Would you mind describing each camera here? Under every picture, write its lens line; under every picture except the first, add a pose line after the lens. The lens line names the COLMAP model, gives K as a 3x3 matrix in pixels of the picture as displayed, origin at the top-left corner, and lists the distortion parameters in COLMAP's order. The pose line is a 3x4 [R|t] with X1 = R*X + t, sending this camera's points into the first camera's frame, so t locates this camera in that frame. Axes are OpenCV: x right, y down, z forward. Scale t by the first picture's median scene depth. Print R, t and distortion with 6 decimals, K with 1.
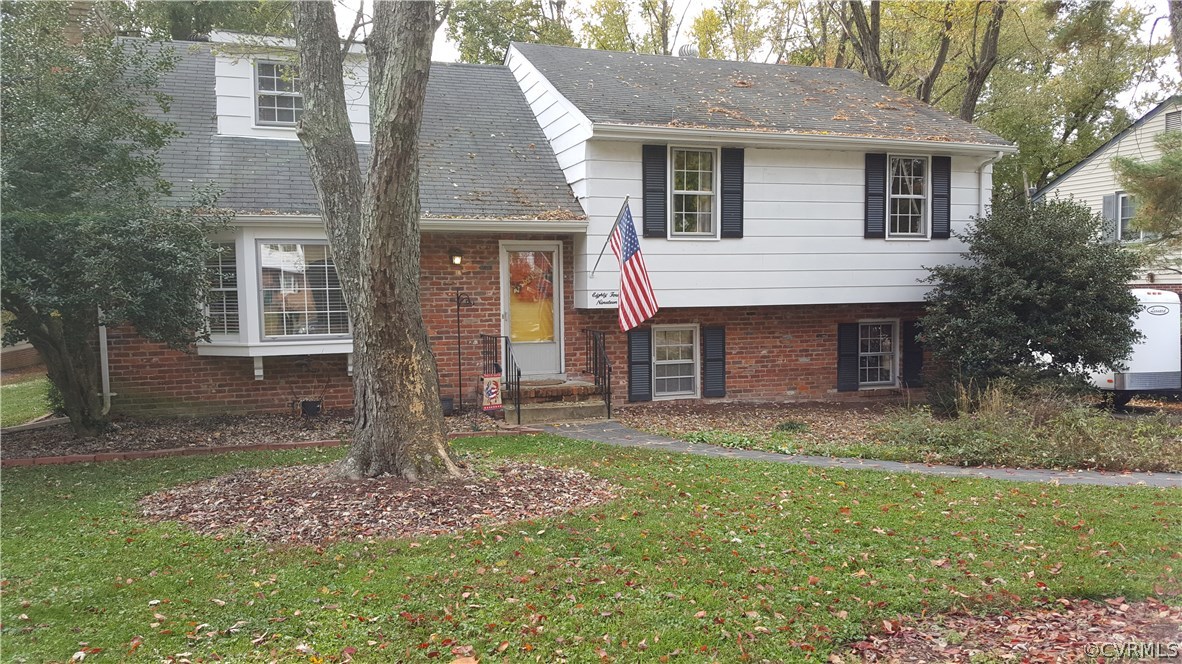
lens RADIAL K [[955.4, 0, 594.2], [0, 955.4, 370.4], [0, 0, 1]] dist [0.123595, -0.384963]
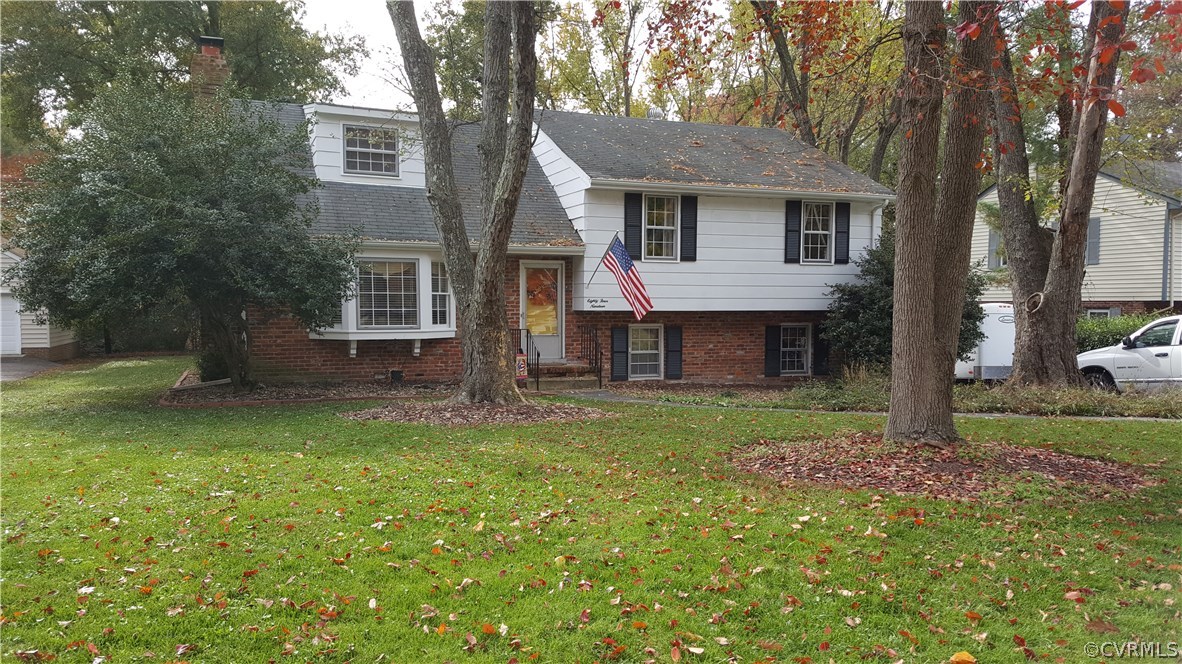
lens RADIAL K [[955.4, 0, 594.2], [0, 955.4, 370.4], [0, 0, 1]] dist [0.123595, -0.384963]
pose [[0.998548, 0.011633, 0.052591, -0.059905], [-0.010884, 0.999836, -0.014502, 0.038924], [-0.052751, 0.013908, 0.998511, -0.352532]]
